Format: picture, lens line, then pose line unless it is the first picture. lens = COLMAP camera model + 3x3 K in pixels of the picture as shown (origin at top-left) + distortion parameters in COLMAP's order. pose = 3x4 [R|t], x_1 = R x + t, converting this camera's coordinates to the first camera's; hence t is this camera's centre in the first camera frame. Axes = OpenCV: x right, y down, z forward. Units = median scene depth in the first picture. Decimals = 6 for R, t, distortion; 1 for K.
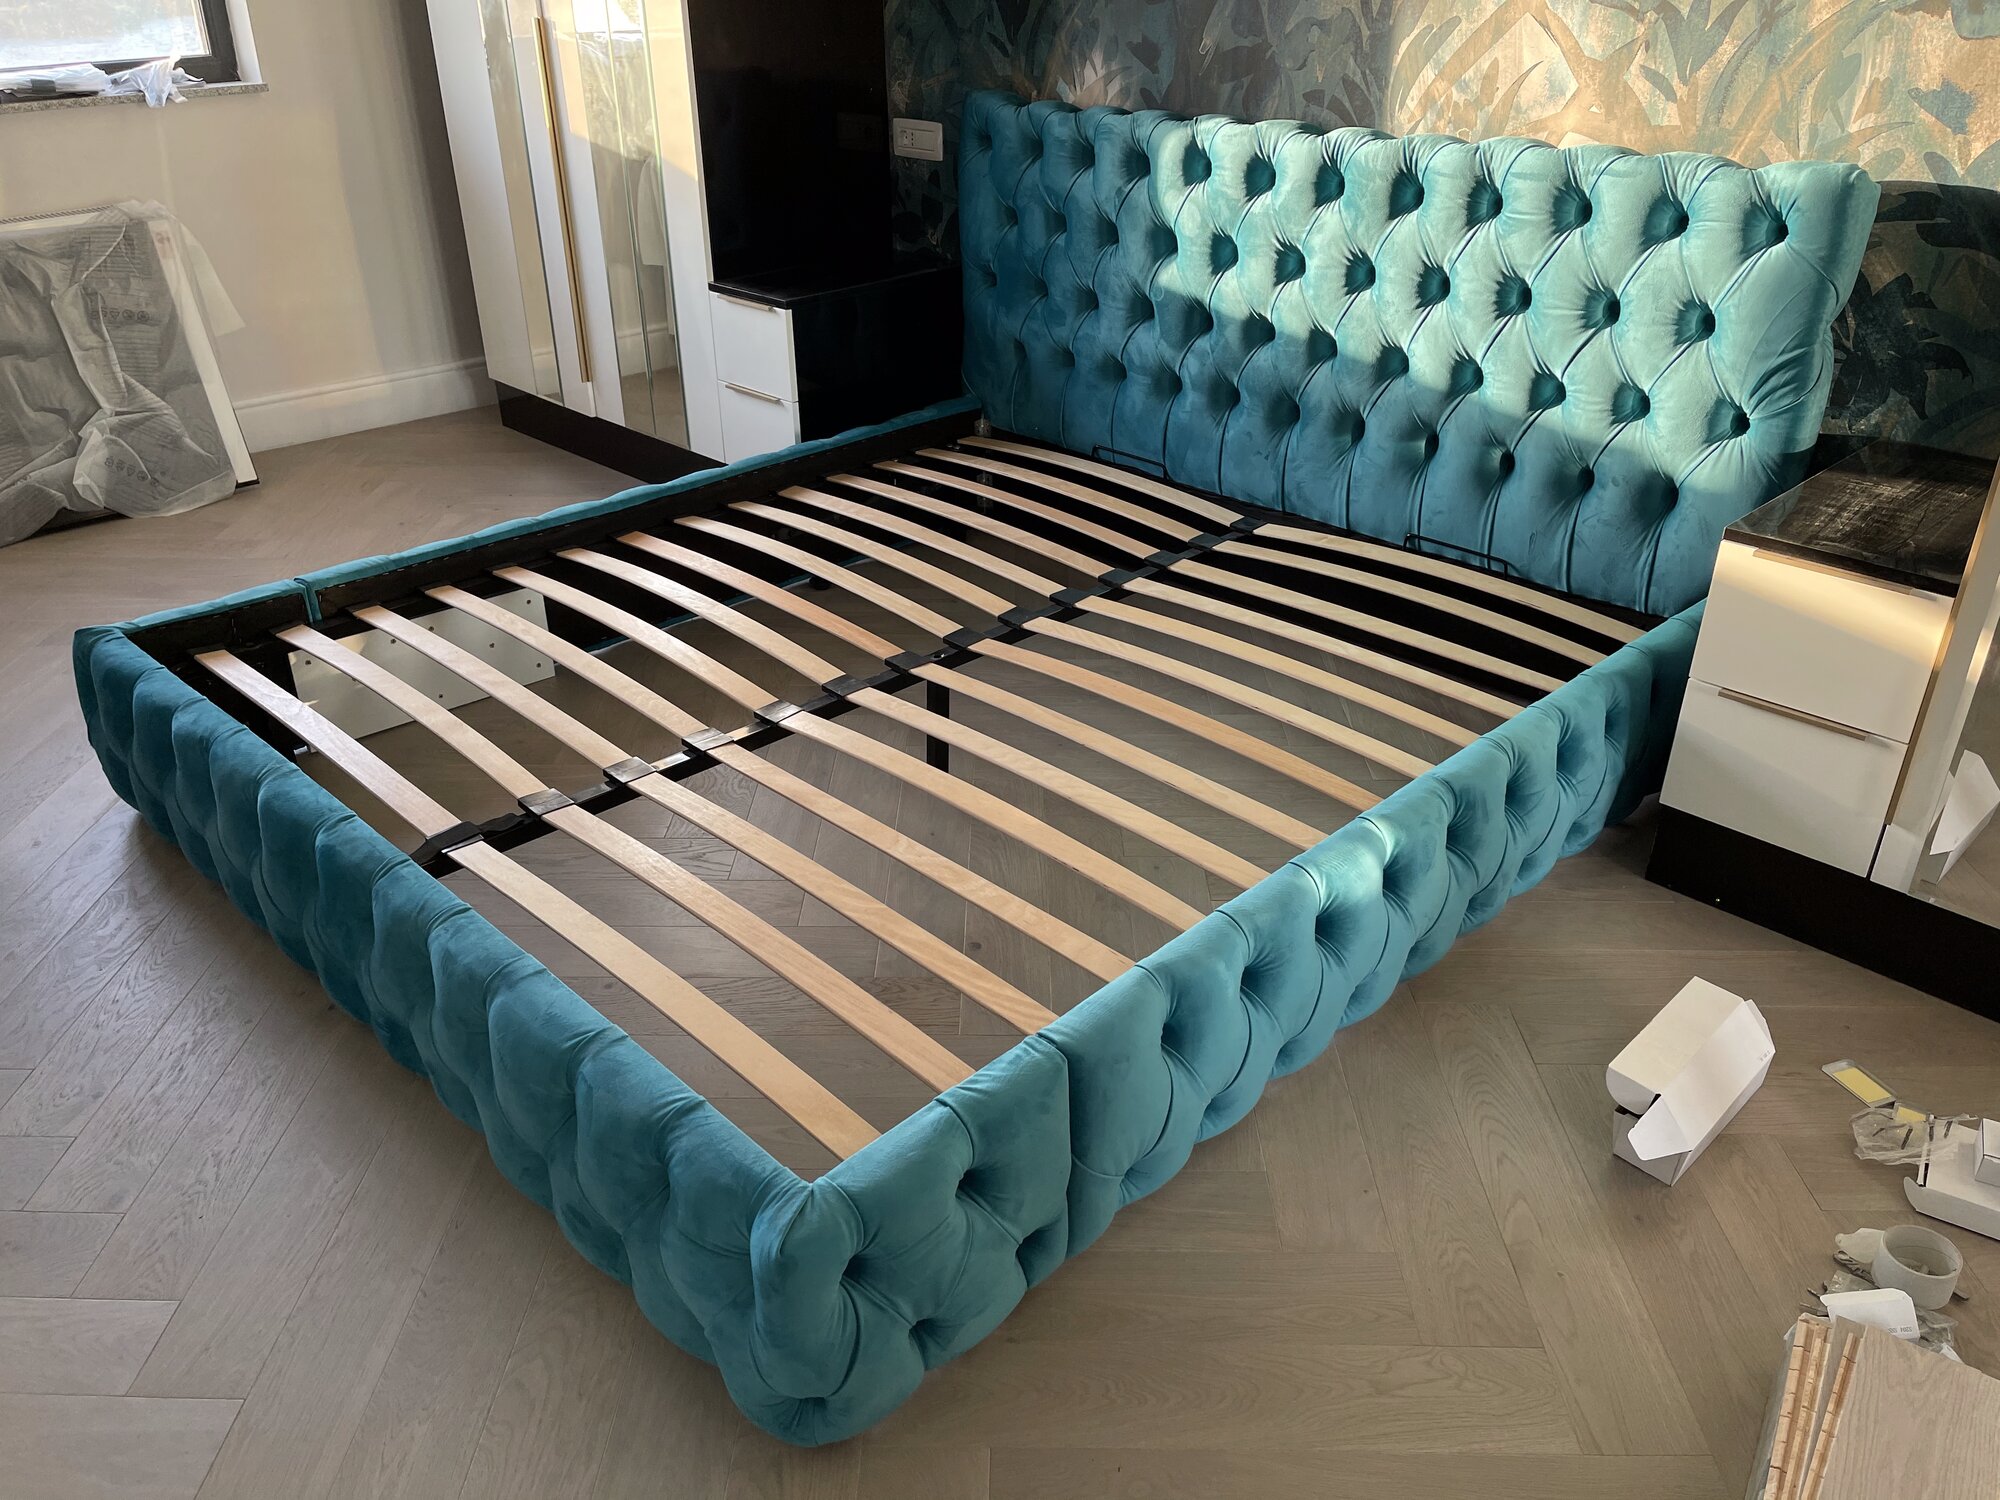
lens RADIAL K [[1513.0, 0, 994.9], [0, 1513.0, 748.5], [0, 0, 1]] dist [0.090732, -0.131945]
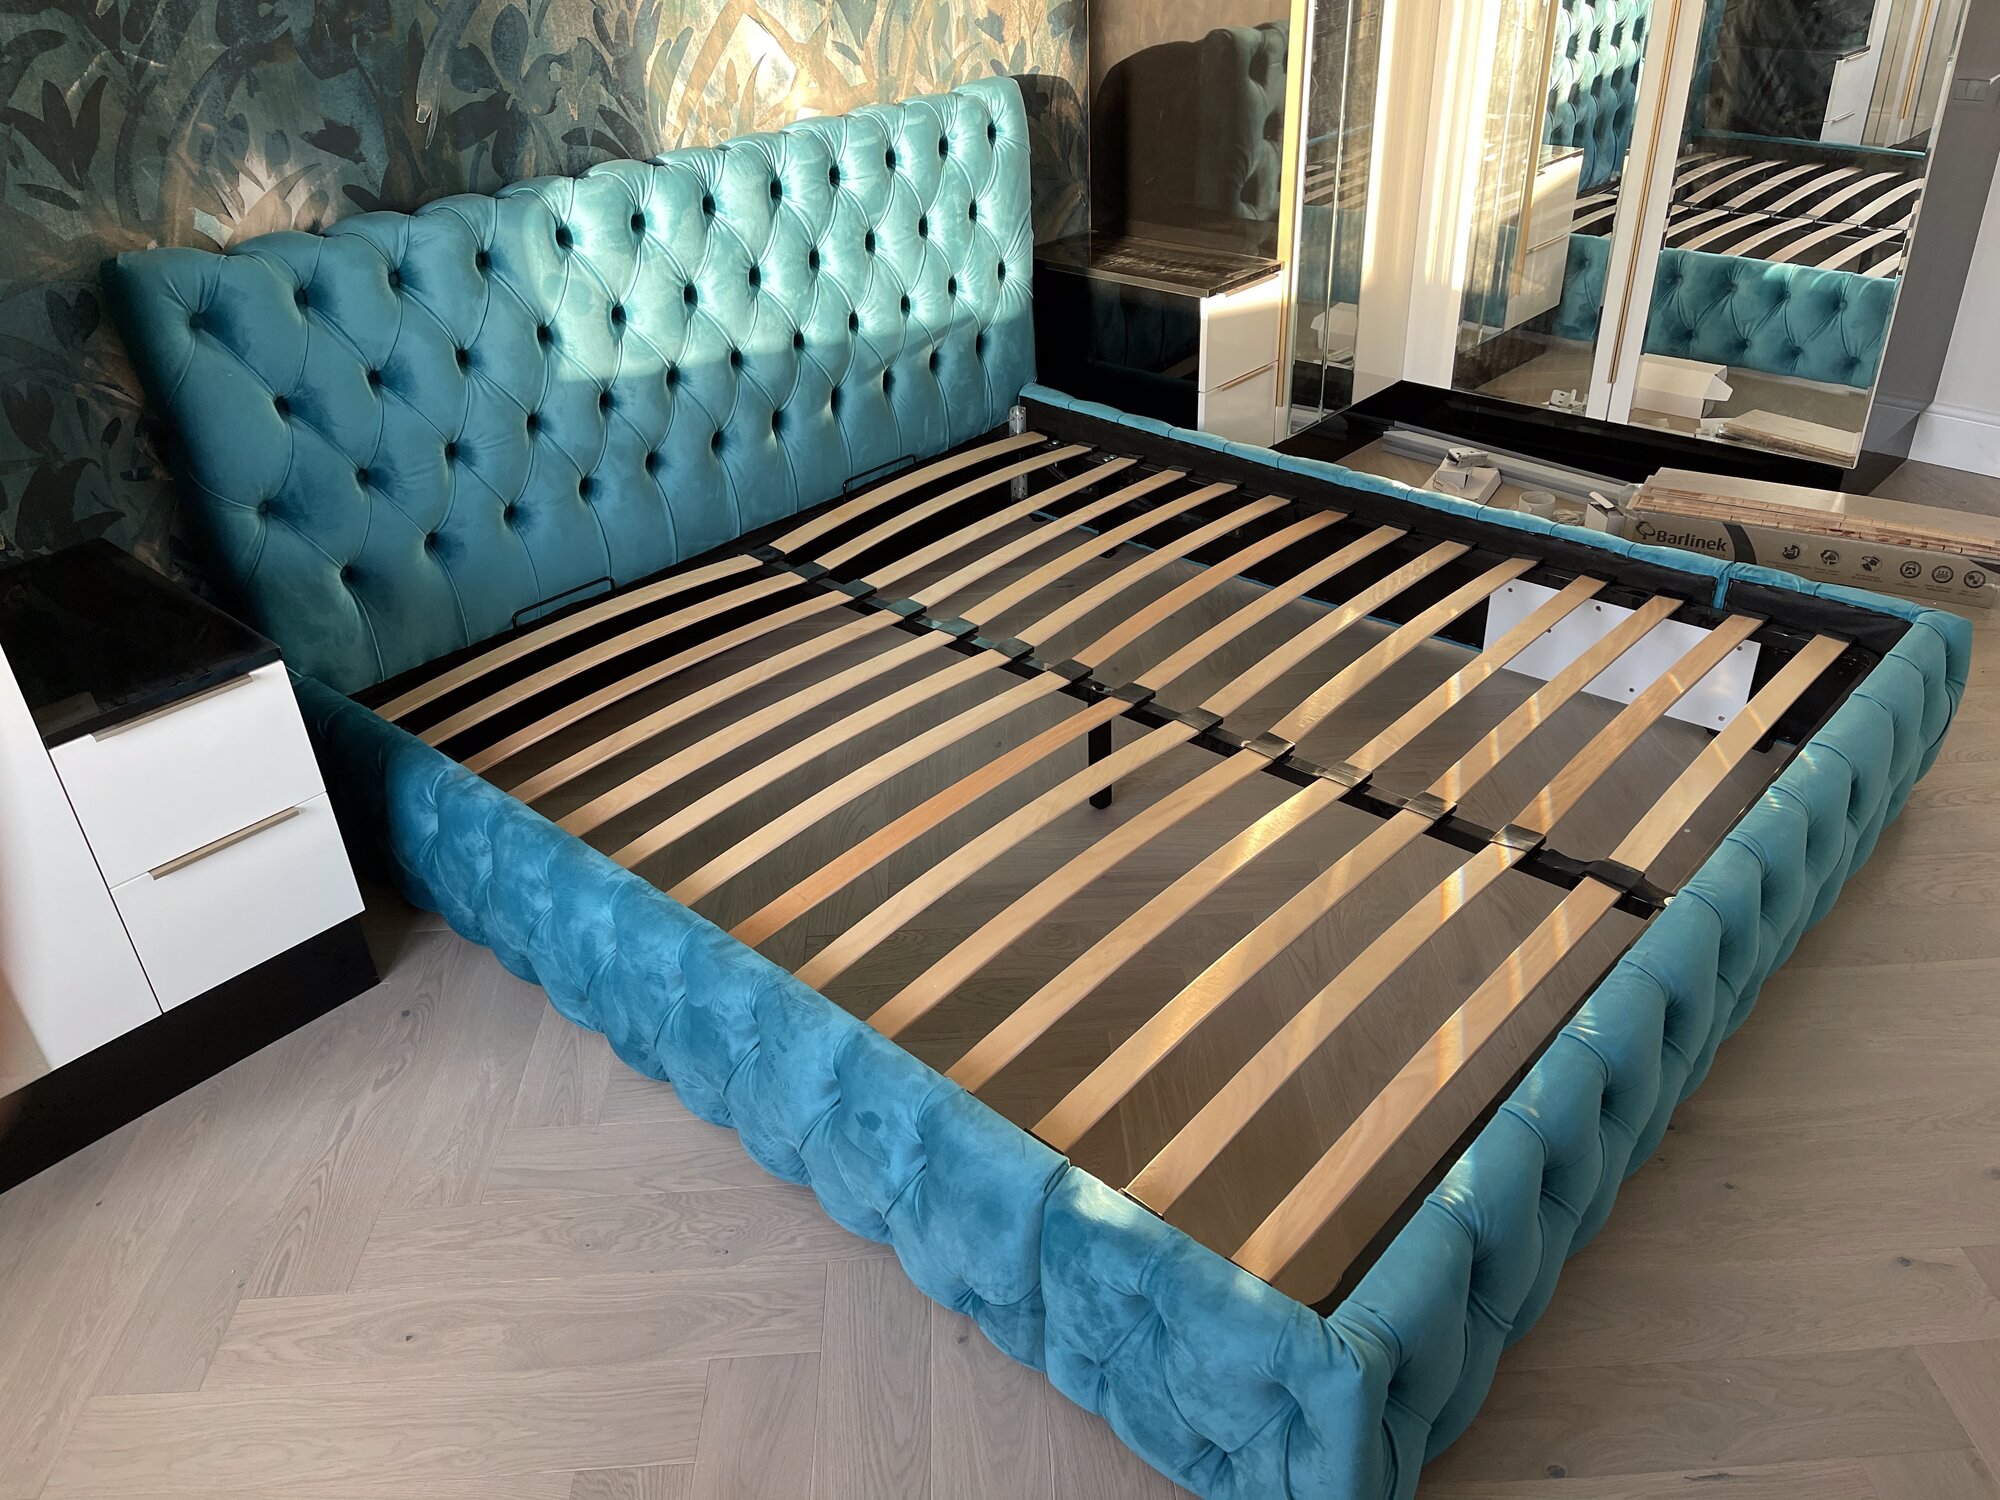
lens RADIAL K [[1511.4, 0, 999.1], [0, 1511.4, 746.9], [0, 0, 1]] dist [0.091946, -0.133887]
pose [[-0.061242, -0.512258, 0.856645, -0.820212], [0.507283, 0.723171, 0.468709, -0.484066], [-0.859601, 0.463266, 0.215572, 0.788100]]
